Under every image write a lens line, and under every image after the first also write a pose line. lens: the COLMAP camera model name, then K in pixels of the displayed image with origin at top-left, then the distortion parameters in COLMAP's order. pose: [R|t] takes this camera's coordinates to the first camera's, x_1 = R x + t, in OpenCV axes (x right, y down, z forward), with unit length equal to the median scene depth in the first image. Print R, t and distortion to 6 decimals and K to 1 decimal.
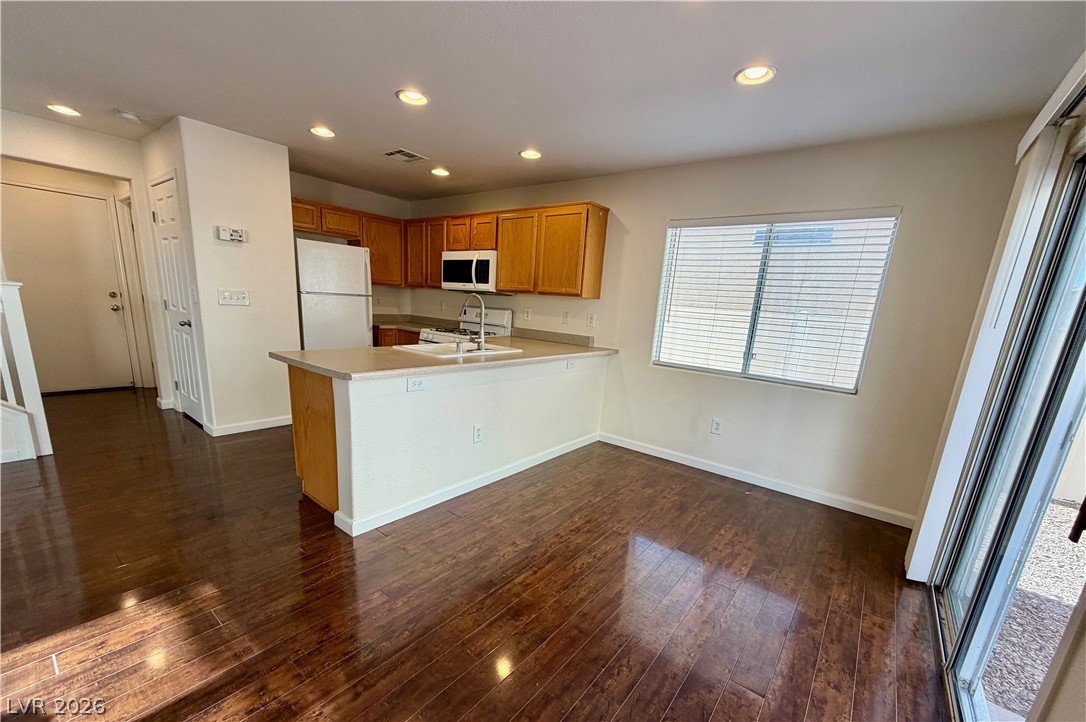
lens RADIAL K [[434.2, 0, 538.2], [0, 434.2, 407.2], [0, 0, 1]] dist [-0.002474, 0.000068]
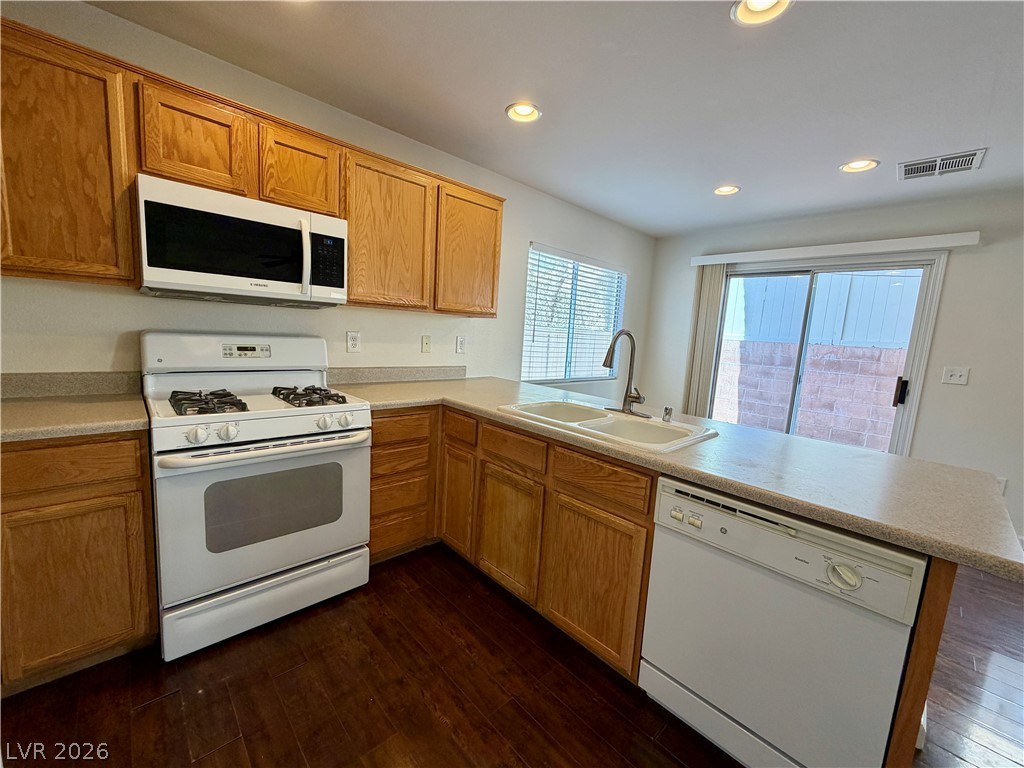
lens RADIAL K [[409.4, 0, 510.2], [0, 409.4, 384.7], [0, 0, 1]] dist [-0.000552, 0.000496]
pose [[0.147607, -0.187493, 0.971112, -0.553010], [0.179468, 0.970645, 0.160124, -0.221869], [-0.972627, 0.150648, 0.176923, 0.761775]]
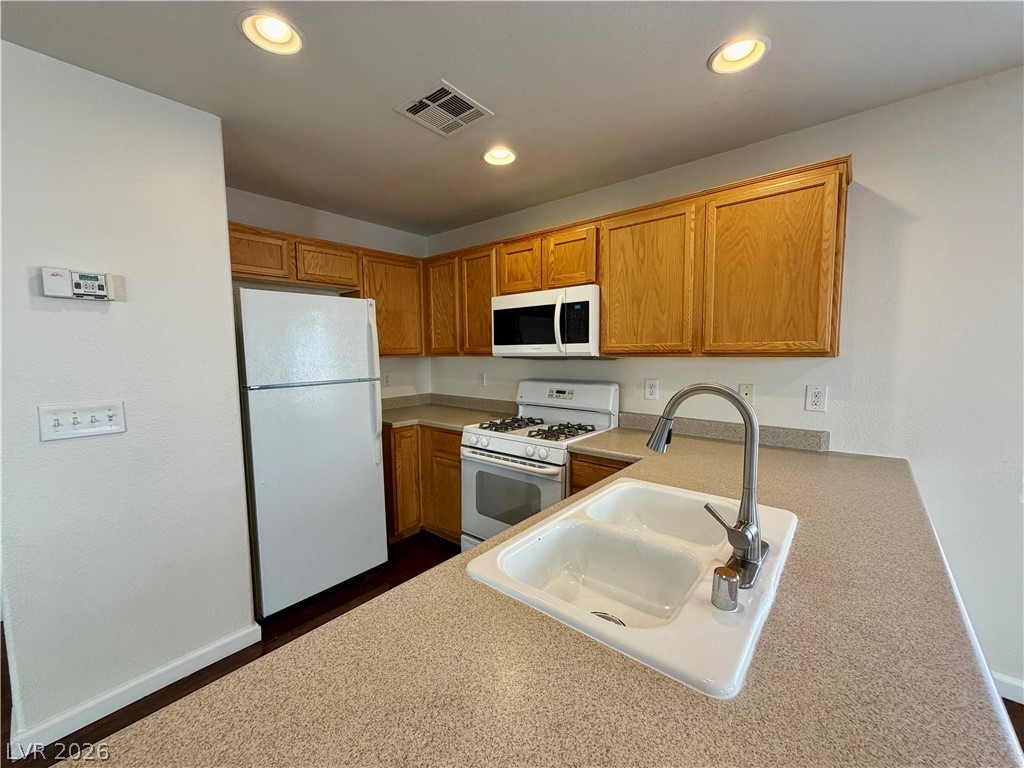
lens RADIAL K [[409.4, 0, 505.8], [0, 409.4, 383.8], [0, 0, 1]] dist [-0.000552, 0.000496]
pose [[0.996518, -0.073692, -0.039015, -0.204526], [0.066739, 0.985404, -0.156602, -0.159684], [0.049986, 0.153452, 0.986891, 0.491647]]
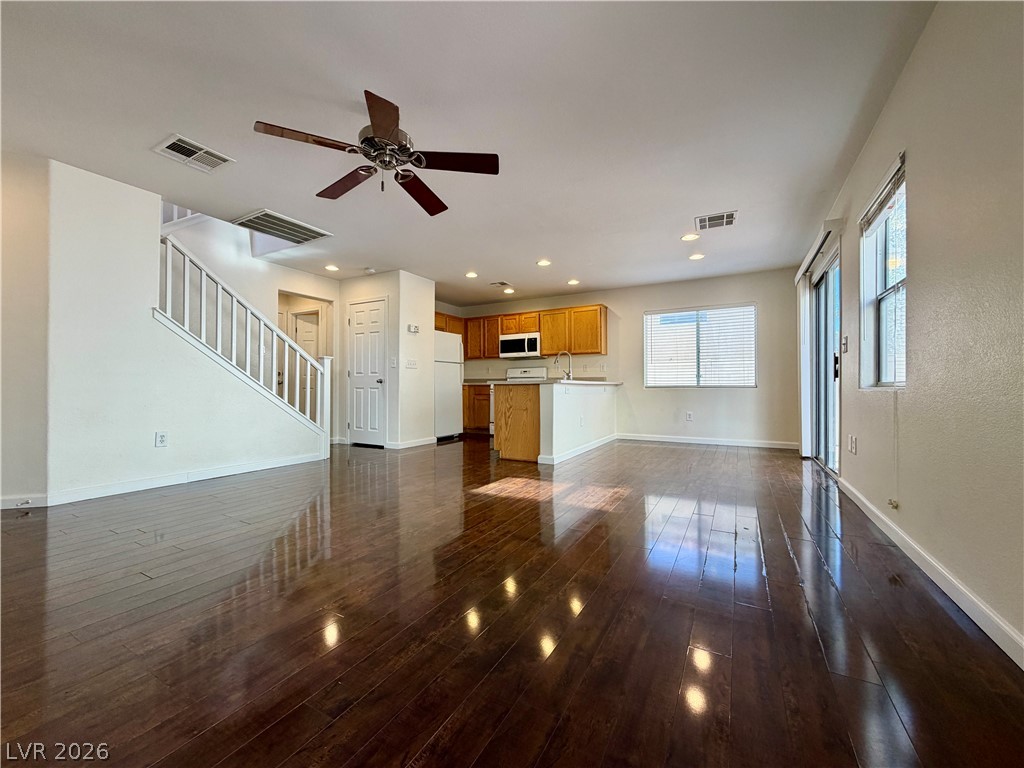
lens RADIAL K [[409.4, 0, 506.9], [0, 409.4, 384.7], [0, 0, 1]] dist [-0.000552, 0.000496]
pose [[0.984706, -0.067780, 0.160502, -0.490947], [0.104279, 0.967281, -0.231288, 0.190293], [-0.139574, 0.244487, 0.959555, -0.459313]]
